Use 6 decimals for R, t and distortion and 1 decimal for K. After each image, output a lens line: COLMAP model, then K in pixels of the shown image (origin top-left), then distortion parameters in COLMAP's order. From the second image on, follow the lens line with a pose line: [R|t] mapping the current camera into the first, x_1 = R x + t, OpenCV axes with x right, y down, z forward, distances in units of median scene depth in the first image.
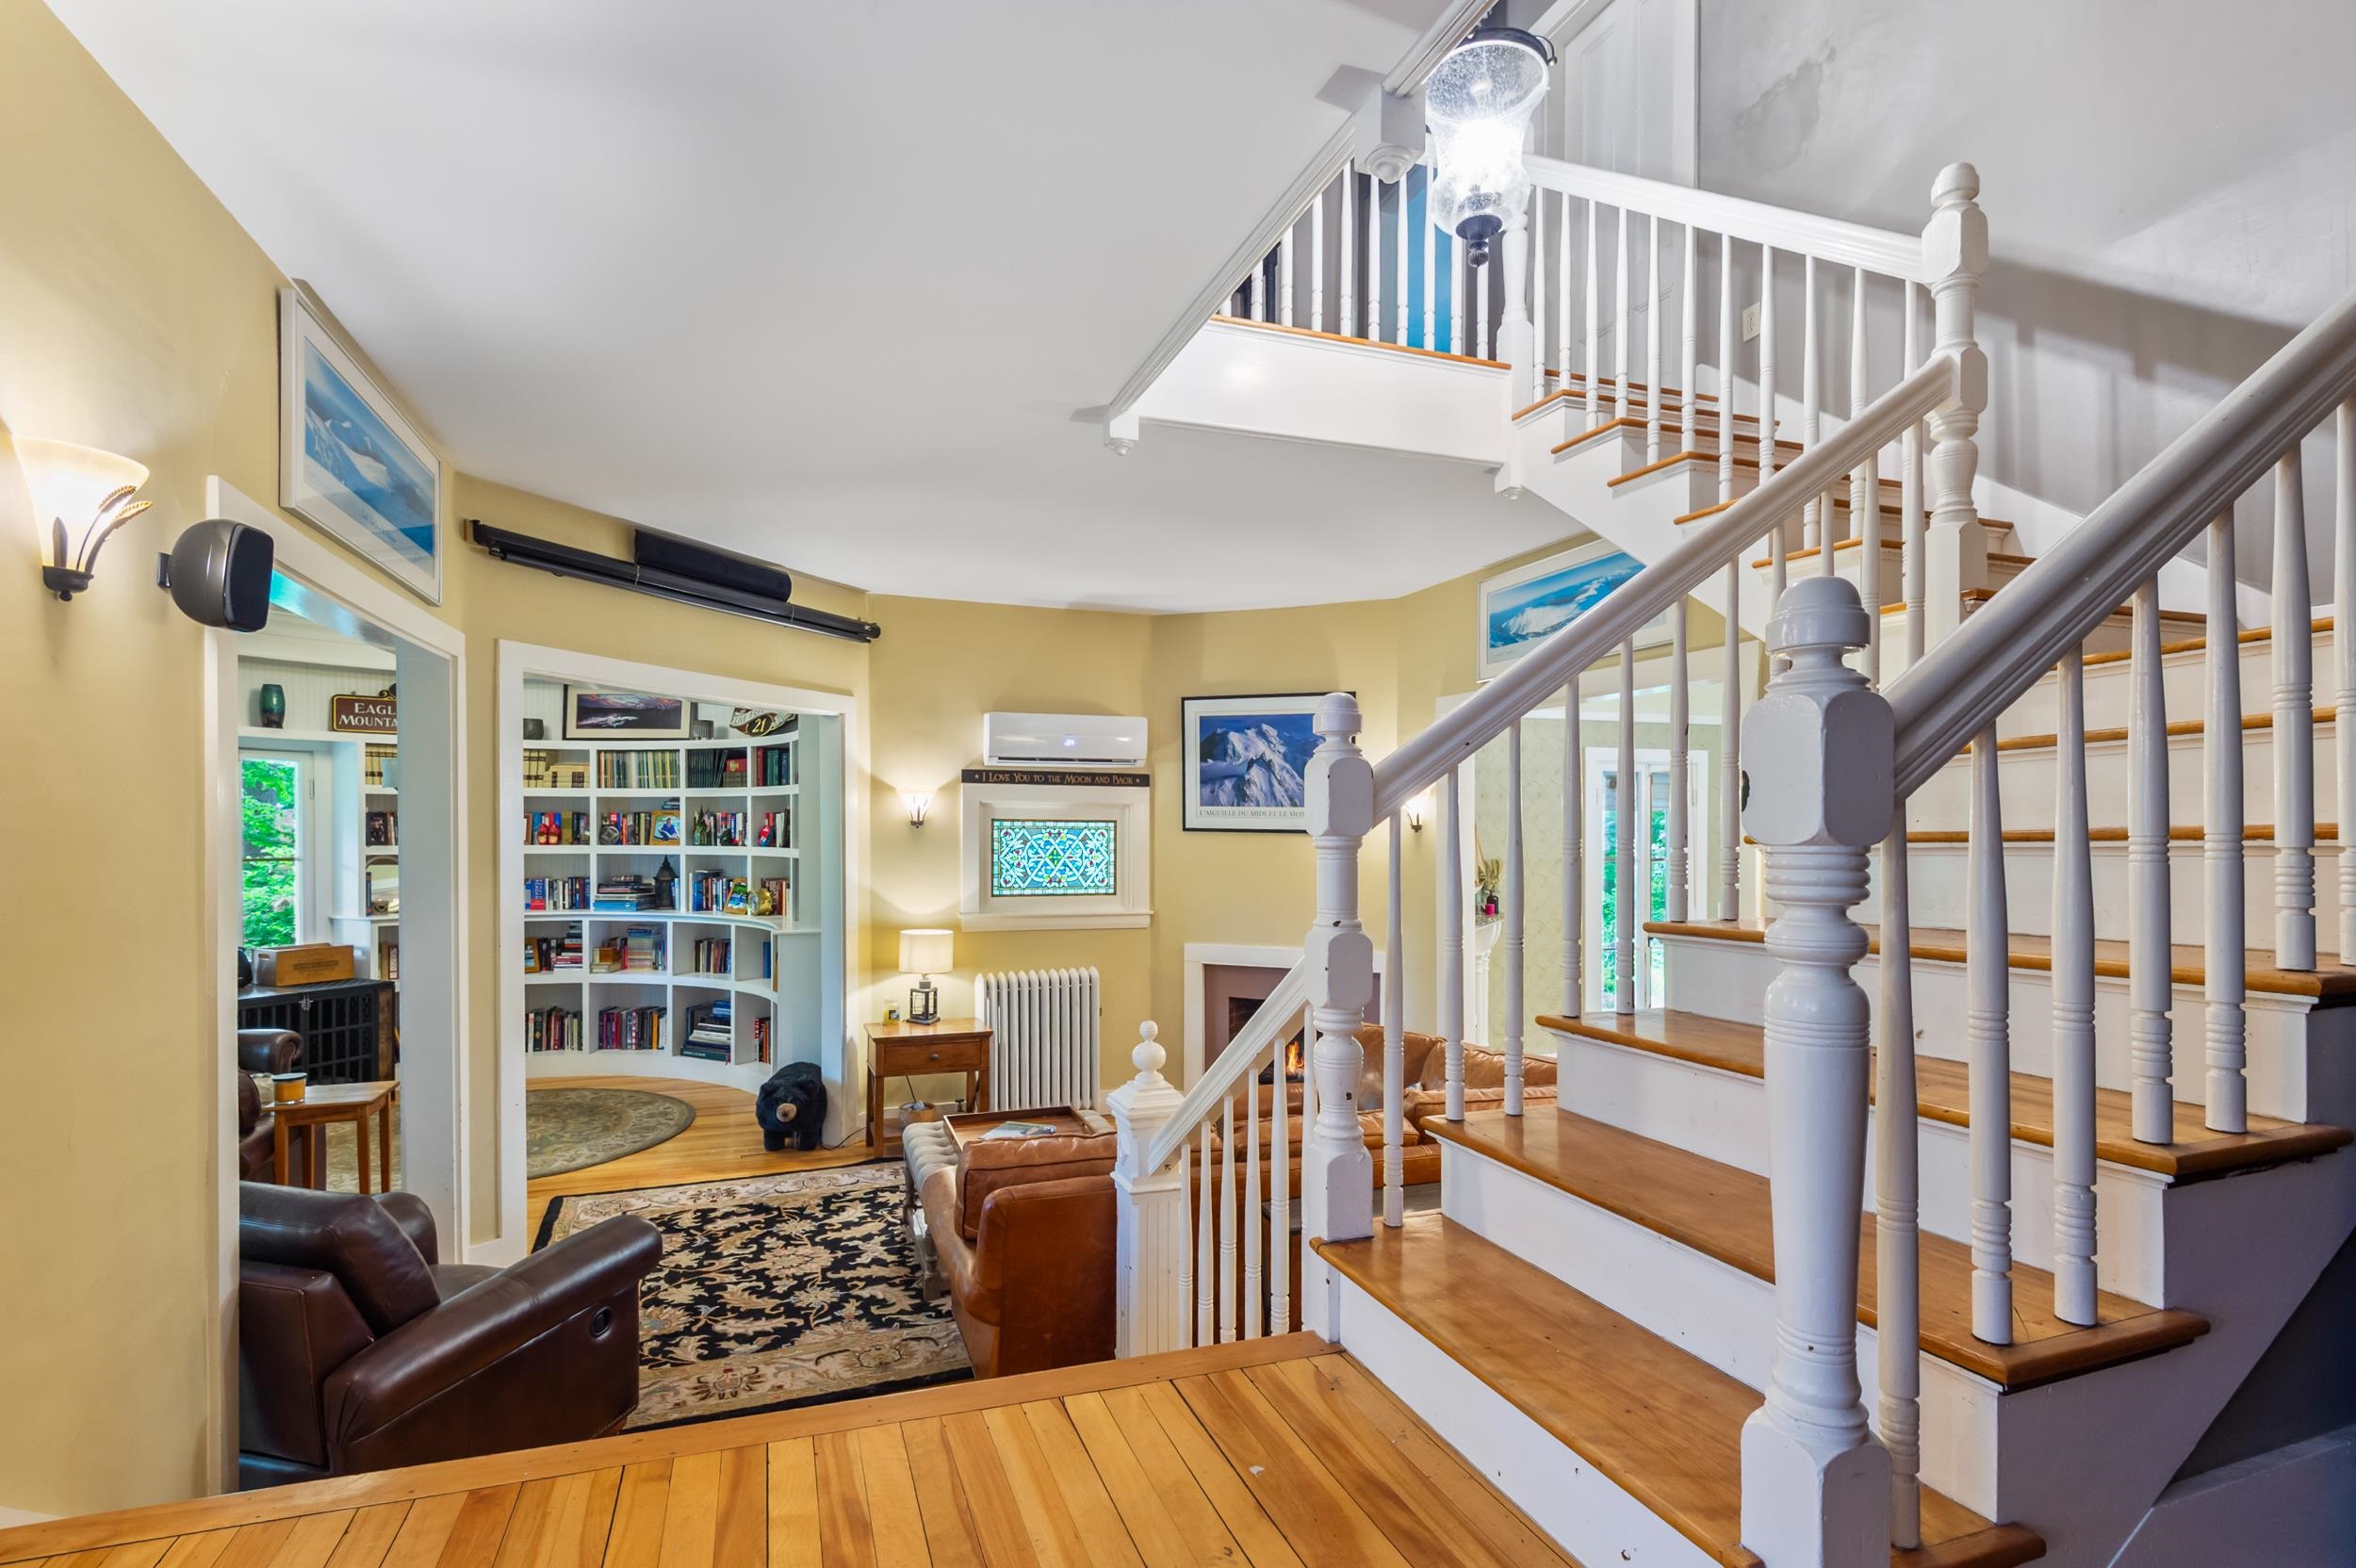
lens RADIAL K [[1077.4, 0, 1143.0], [0, 1077.4, 832.9], [0, 0, 1]] dist [0.007623, -0.006198]
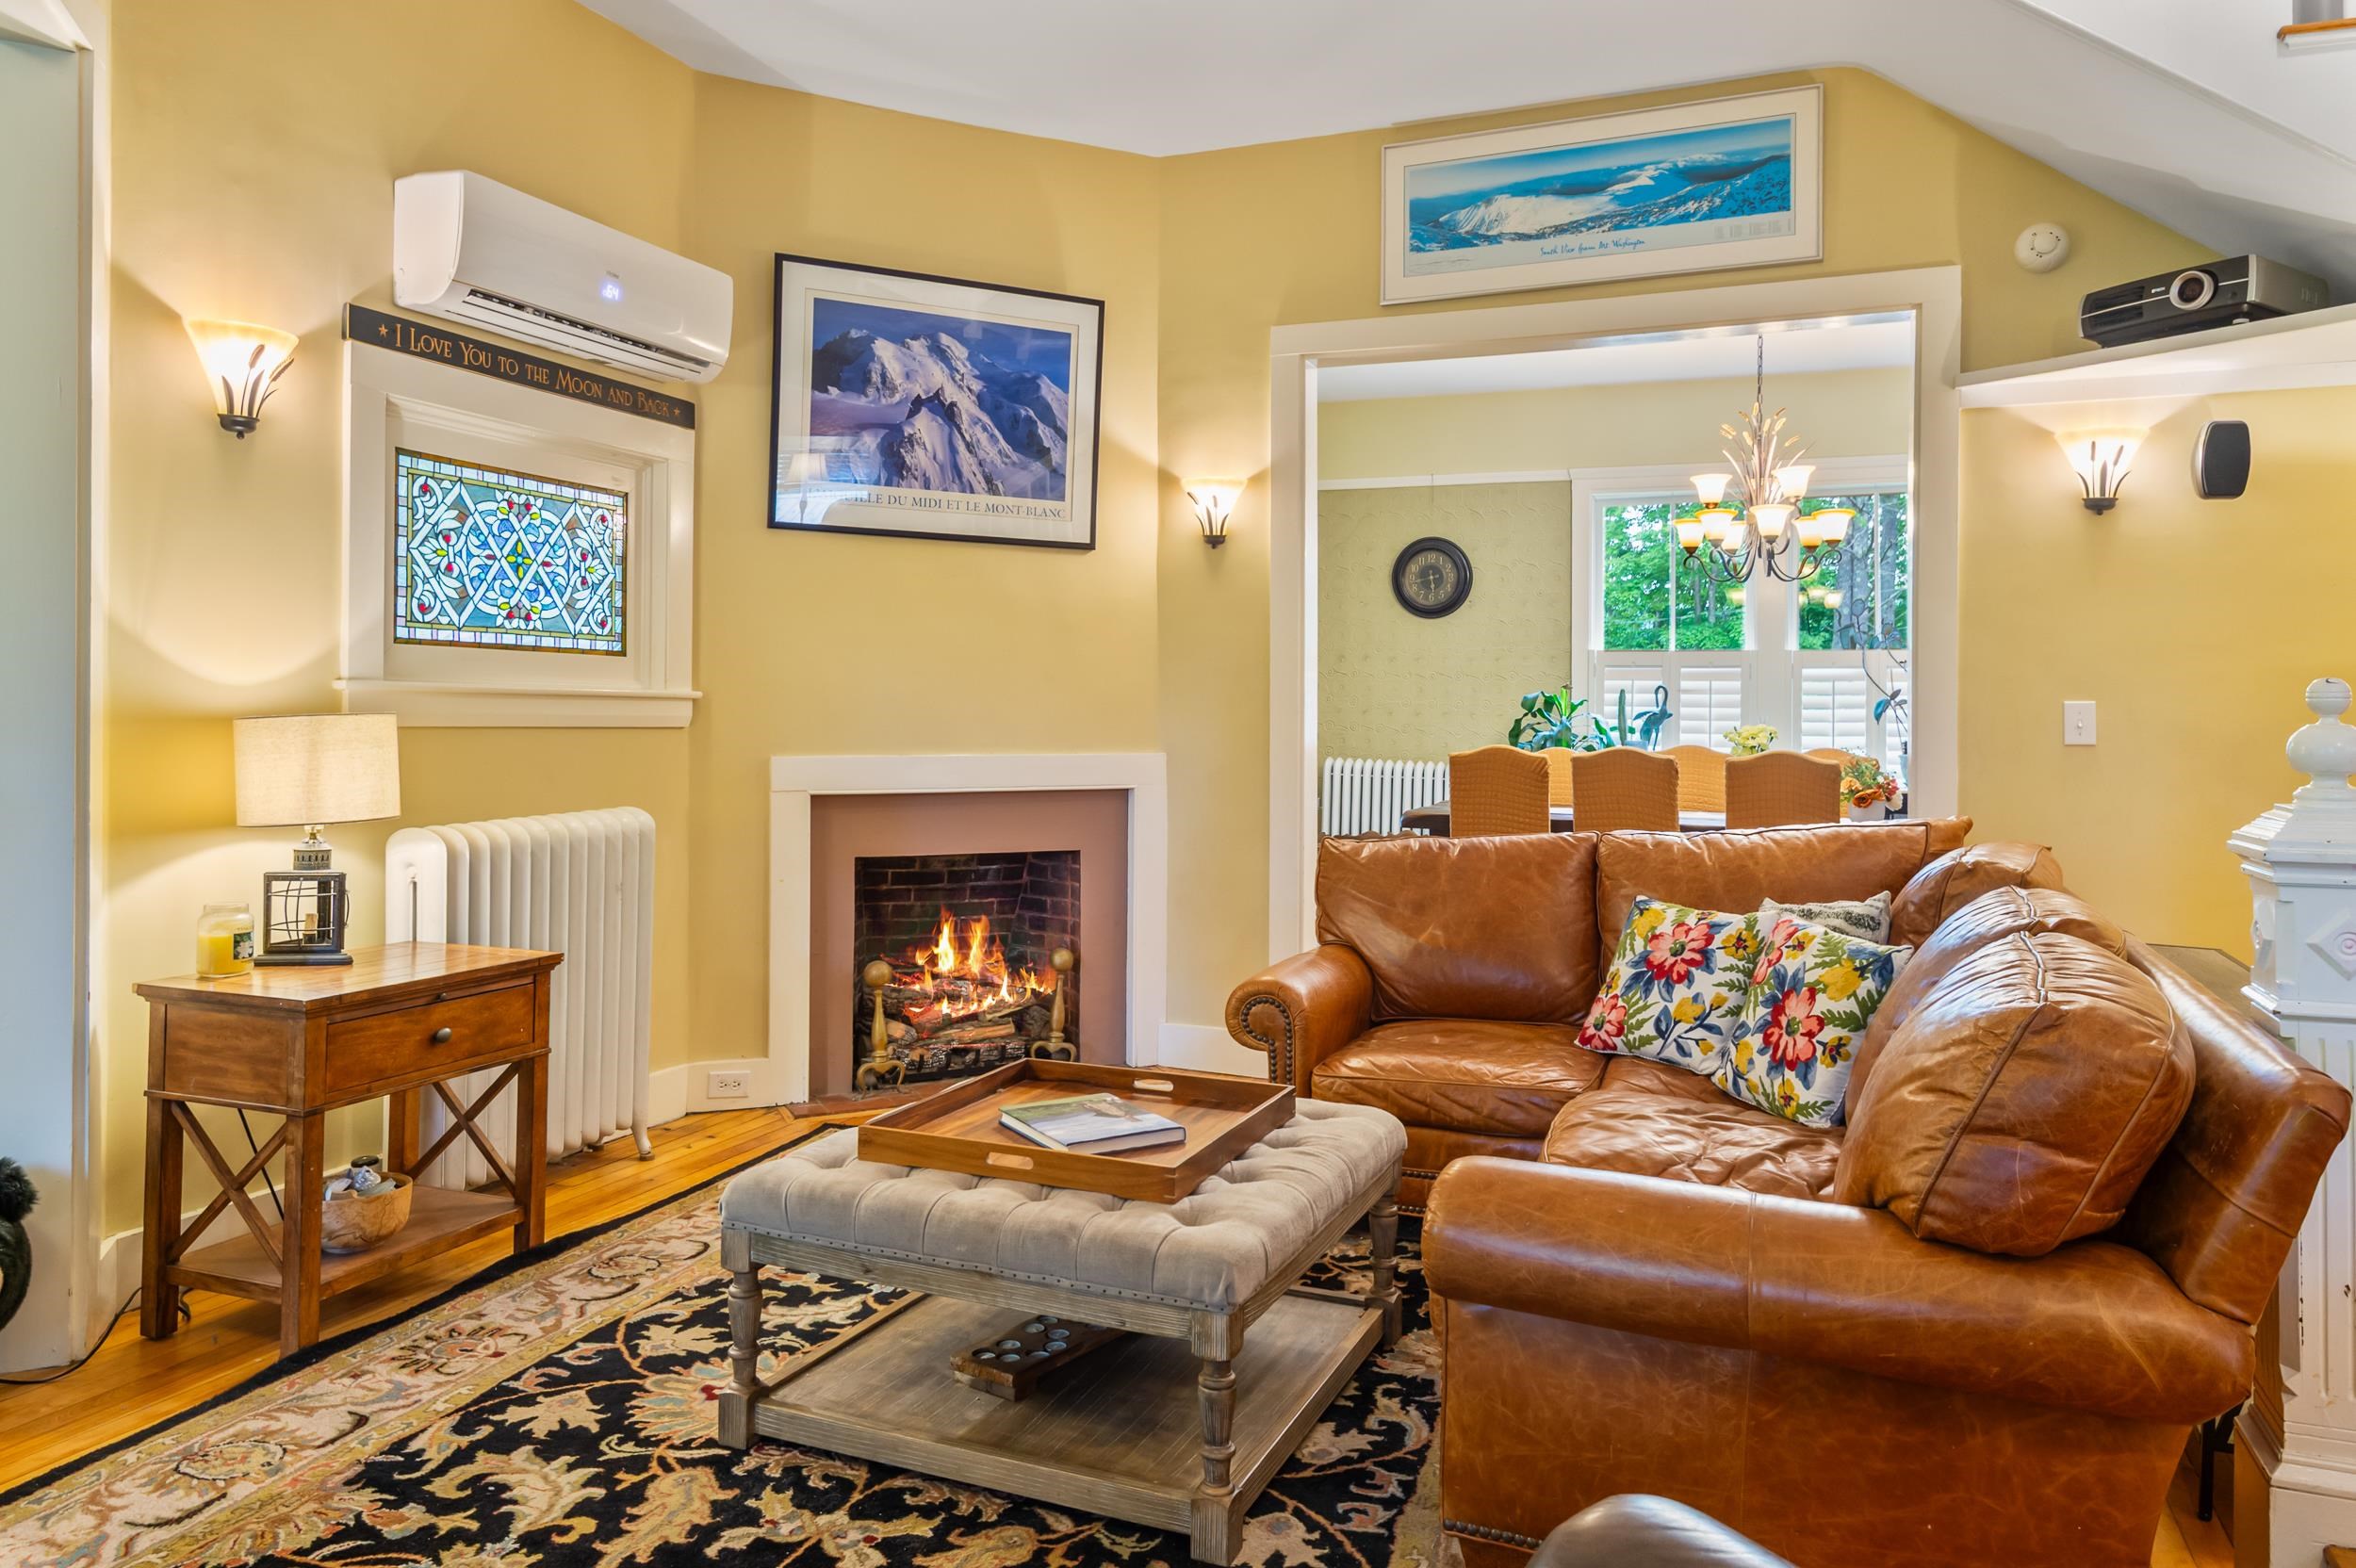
lens RADIAL K [[1564.8, 0, 1179.4], [0, 1564.8, 707.6], [0, 0, 1]] dist [0.009428, -0.001018]
pose [[0.671990, 0.004965, 0.740543, -0.382893], [-0.004324, 0.999987, -0.002782, 0.085456], [-0.740547, -0.001332, 0.672003, 0.401839]]
